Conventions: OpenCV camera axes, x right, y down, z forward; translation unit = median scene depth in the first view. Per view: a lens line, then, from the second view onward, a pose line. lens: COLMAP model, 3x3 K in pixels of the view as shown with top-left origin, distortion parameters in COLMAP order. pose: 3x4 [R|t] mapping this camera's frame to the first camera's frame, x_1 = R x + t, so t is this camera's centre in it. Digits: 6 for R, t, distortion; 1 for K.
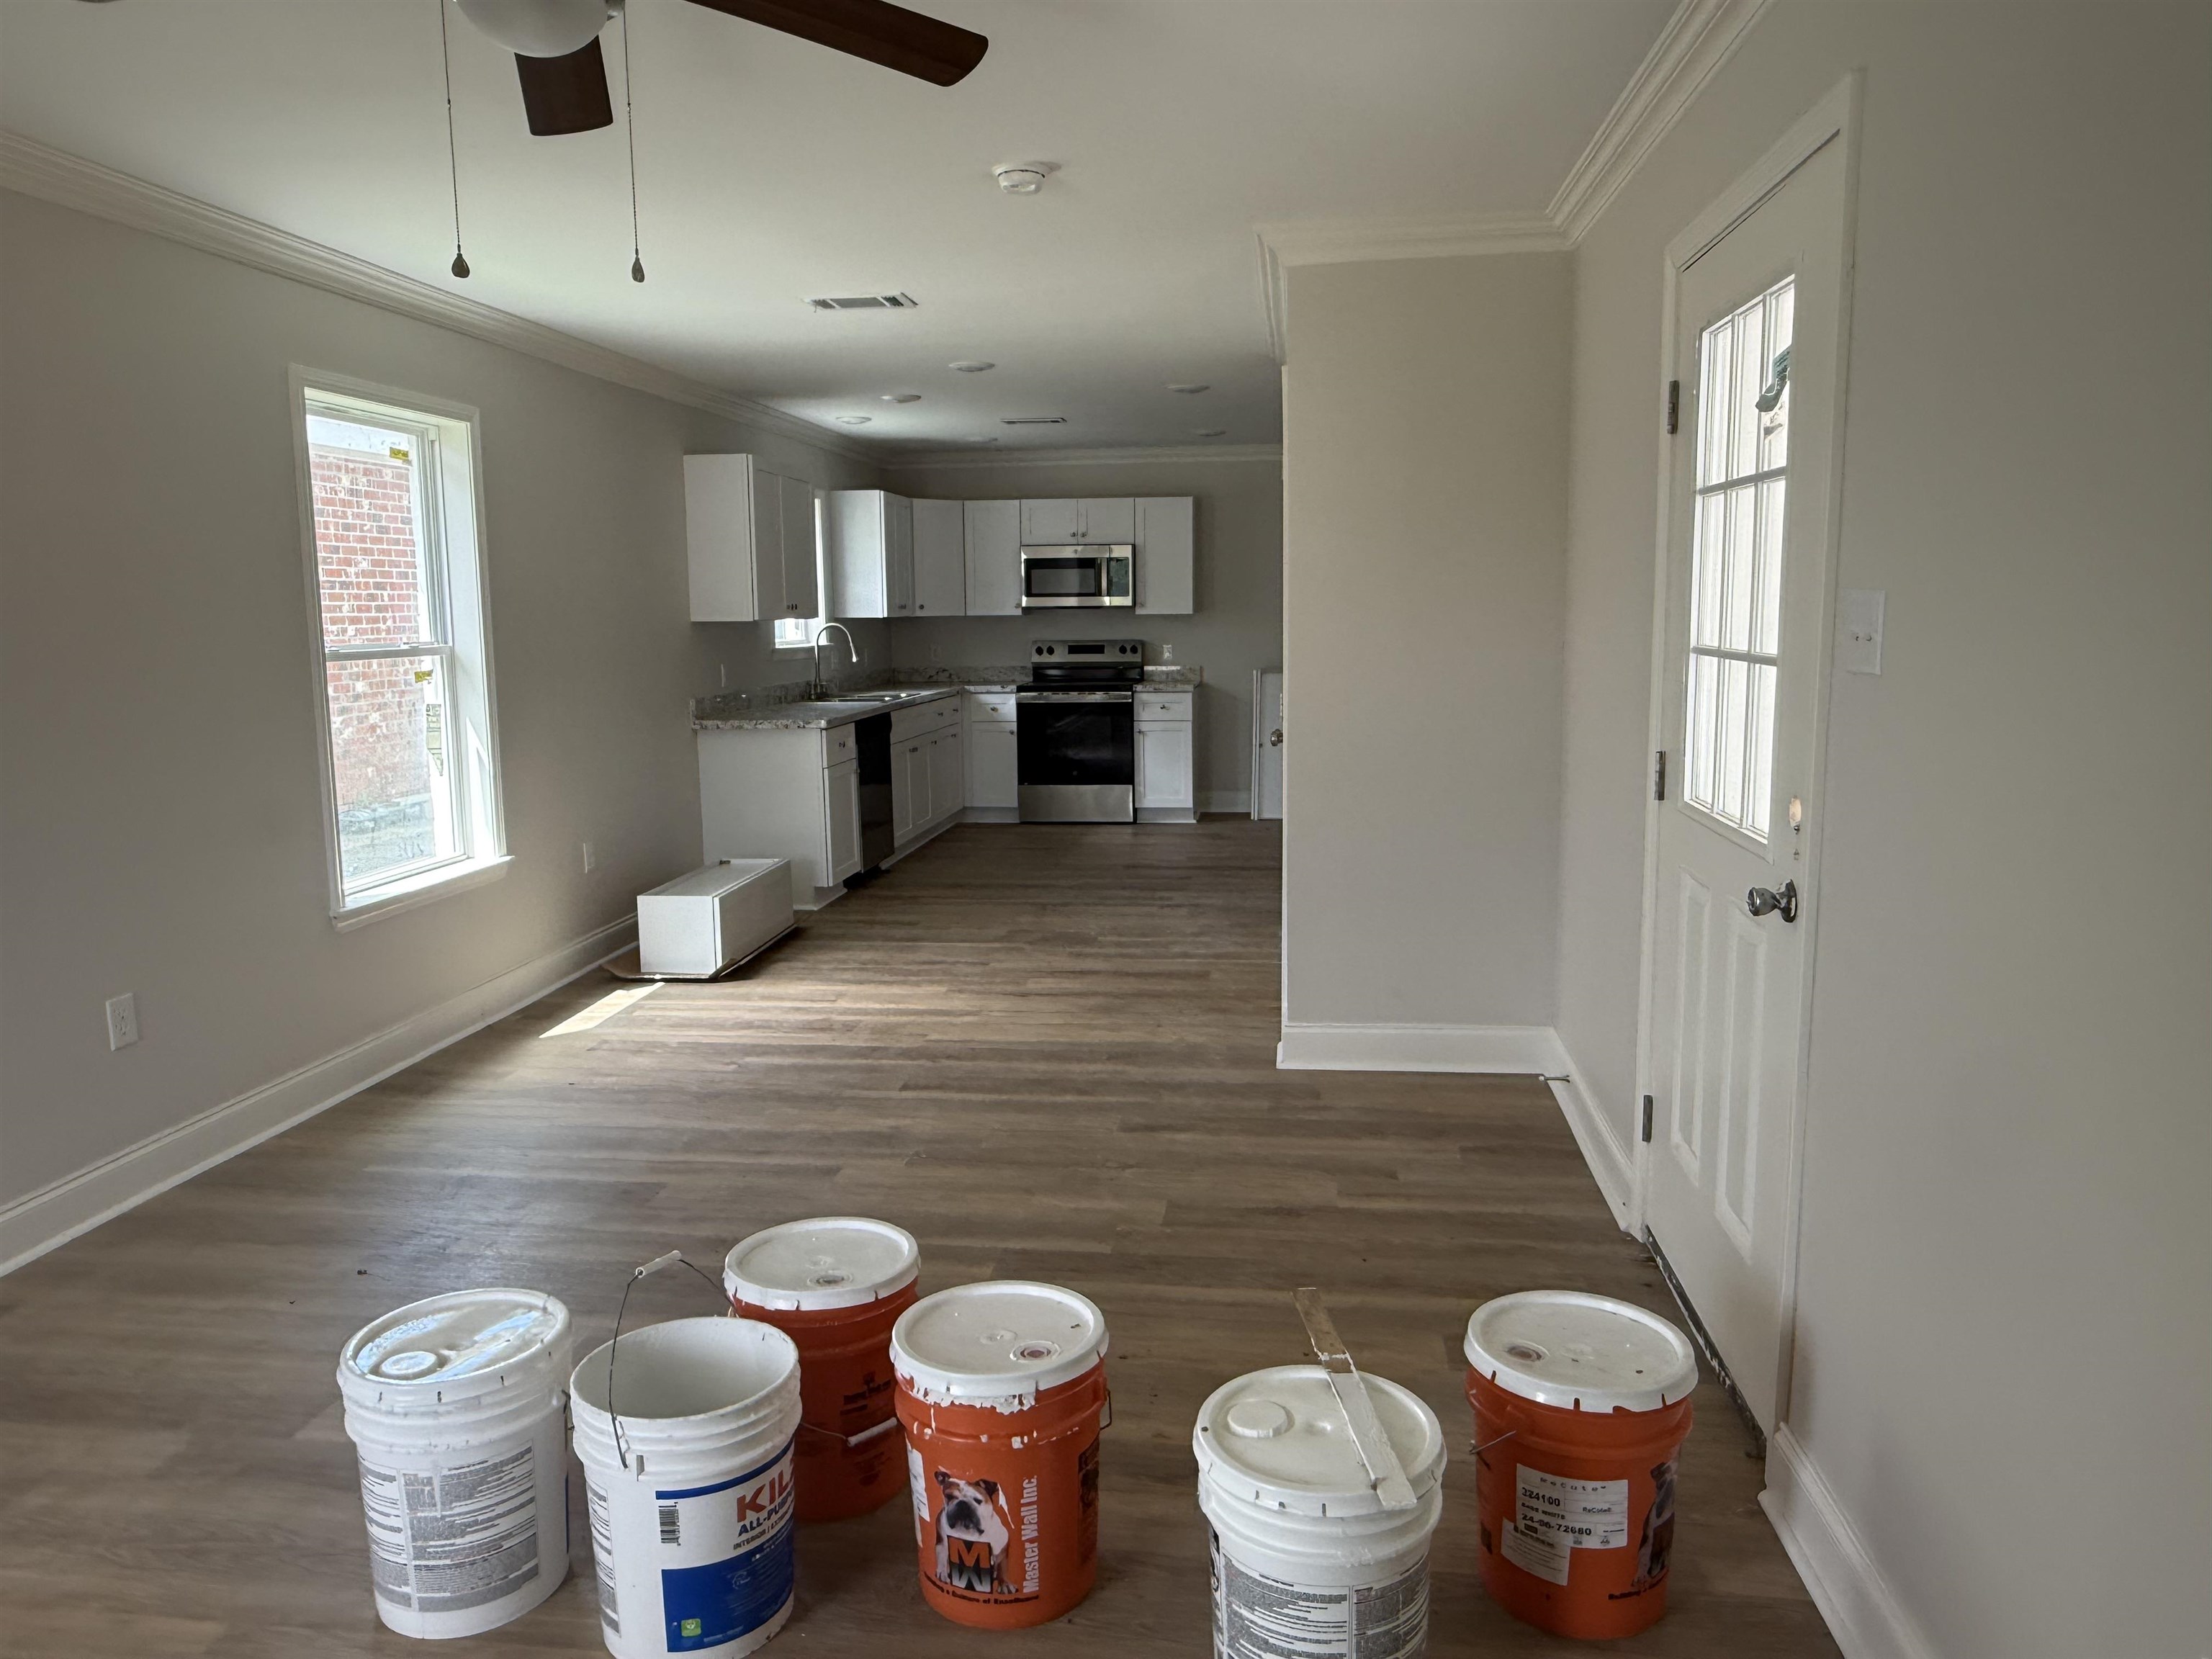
lens RADIAL K [[1505.3, 0, 1107.1], [0, 1505.3, 820.2], [0, 0, 1]] dist [0.013168, 0.001155]
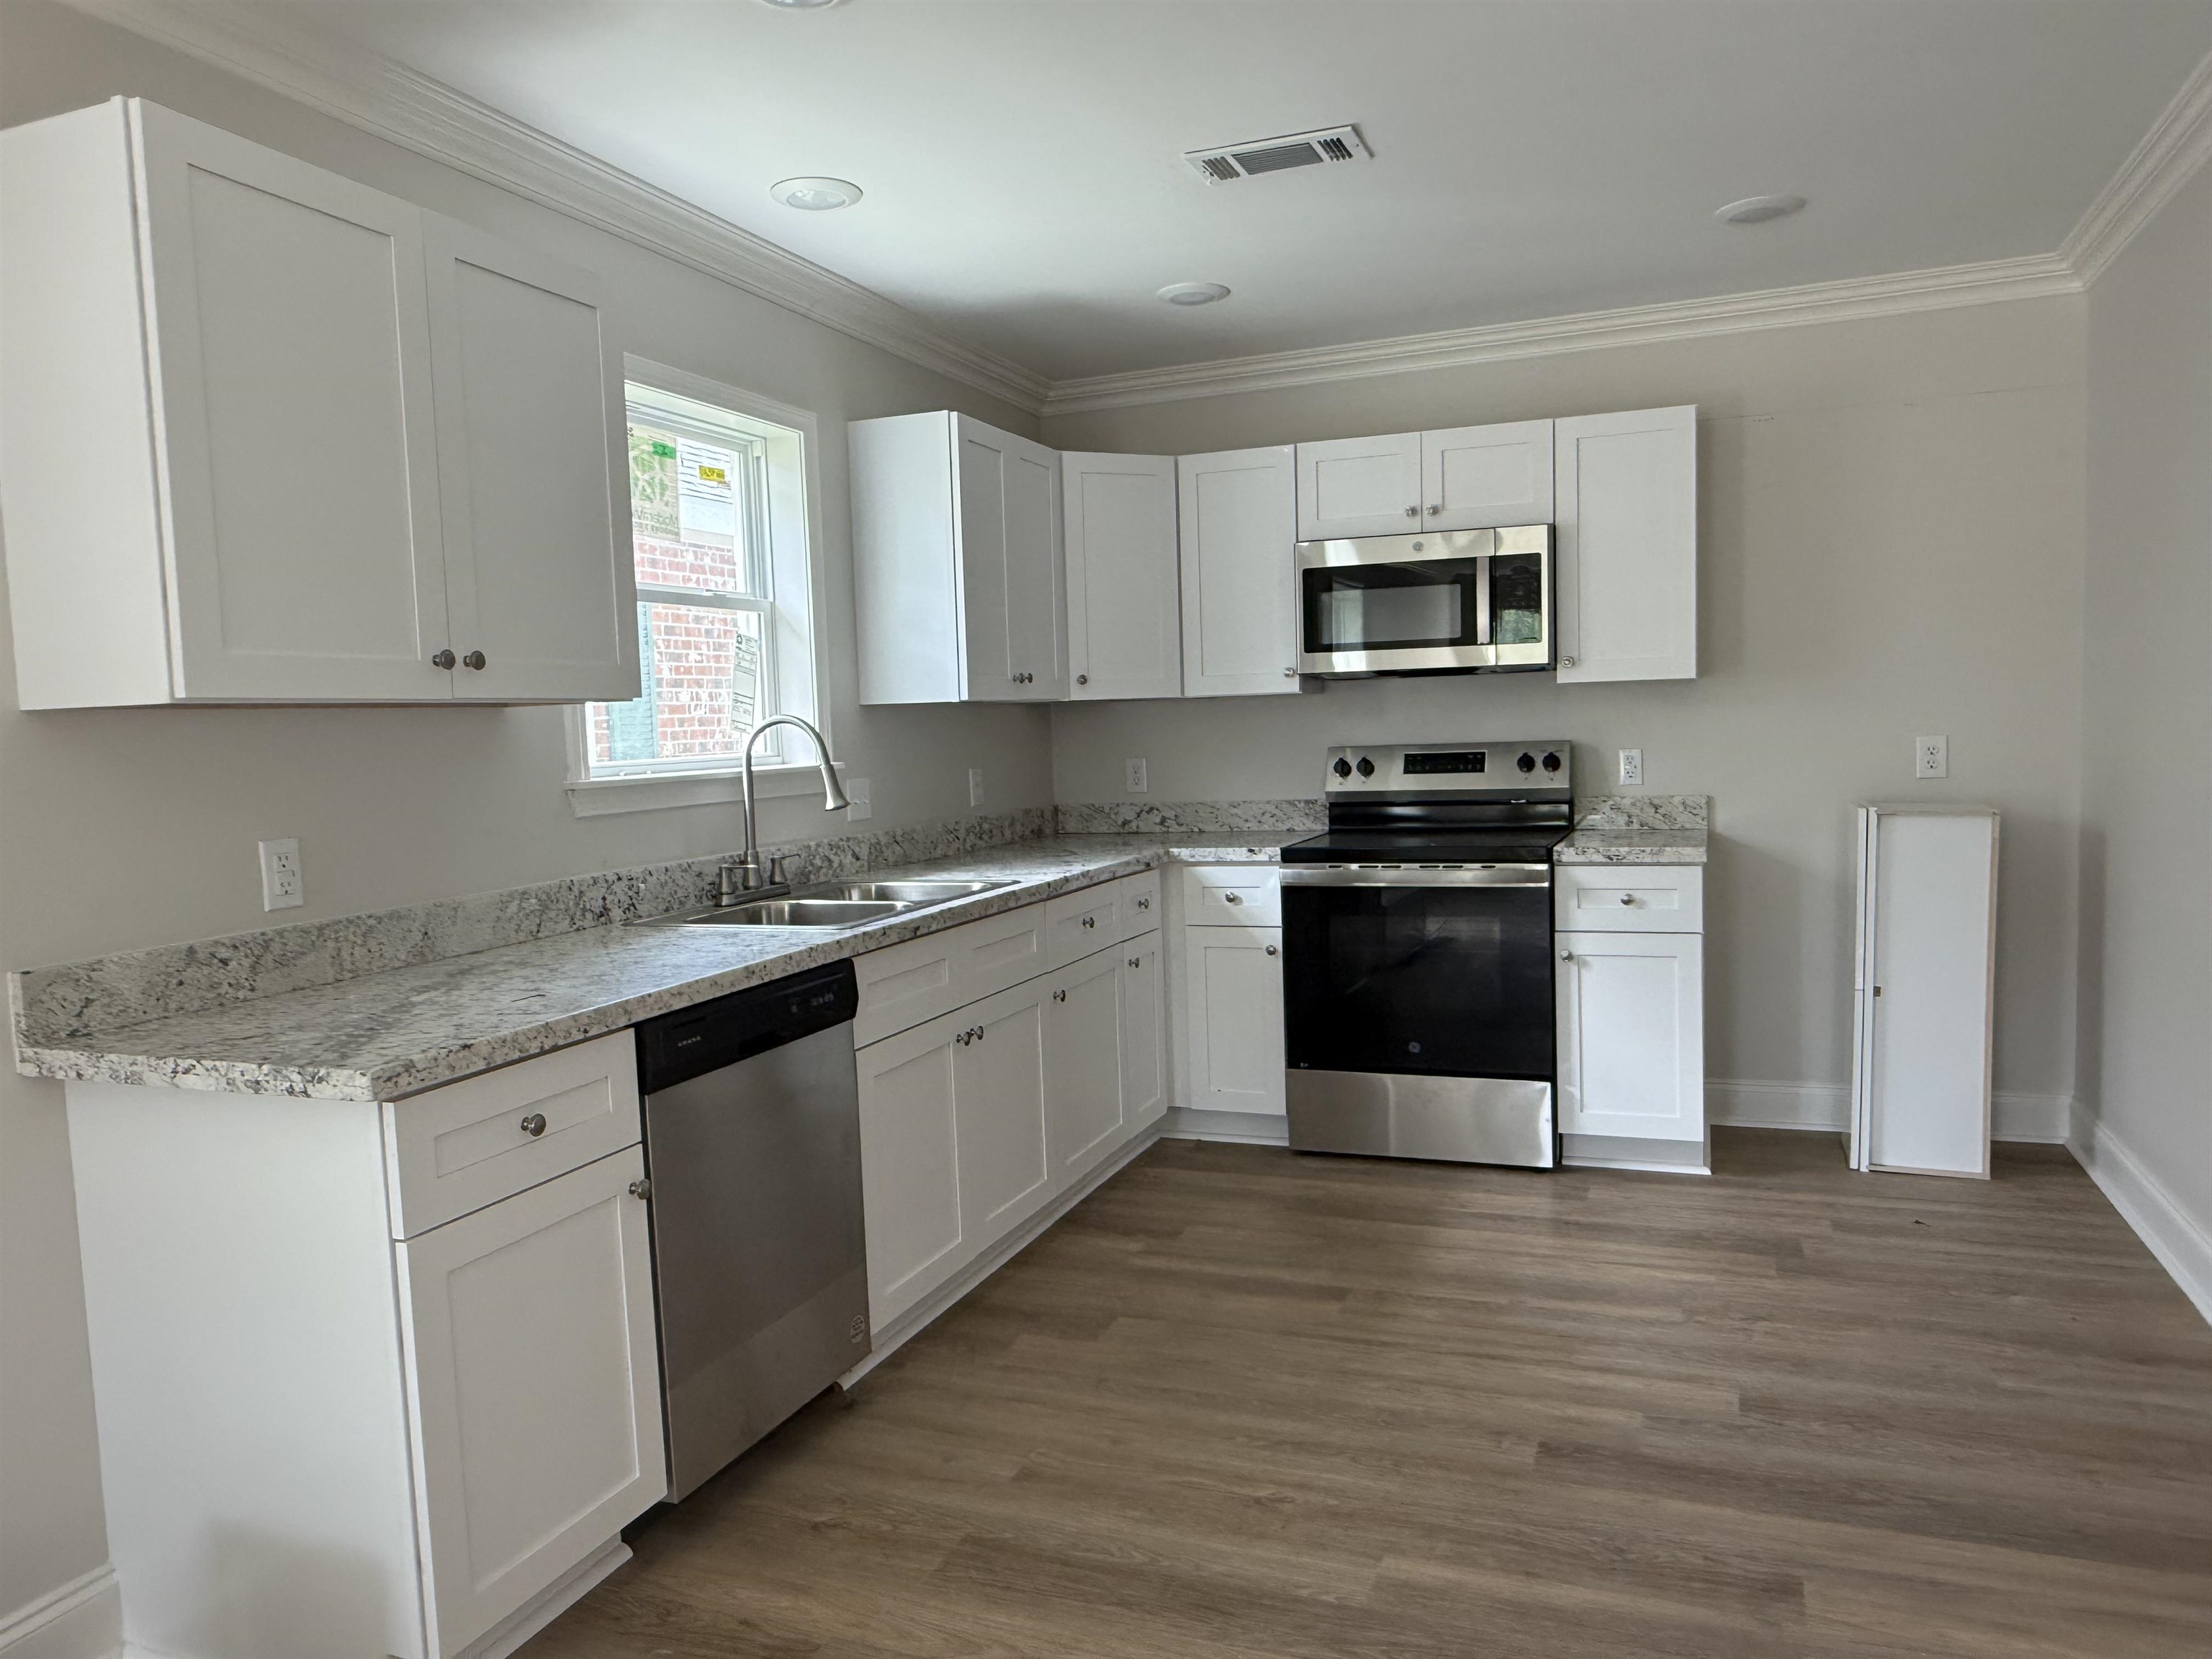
lens RADIAL K [[1505.3, 0, 1122.6], [0, 1505.3, 837.6], [0, 0, 1]] dist [0.013168, 0.001155]
pose [[0.969609, -0.003470, -0.244634, 0.003567], [-0.010351, 0.998422, -0.055185, -0.066861], [0.244439, 0.056040, 0.968044, 0.551888]]
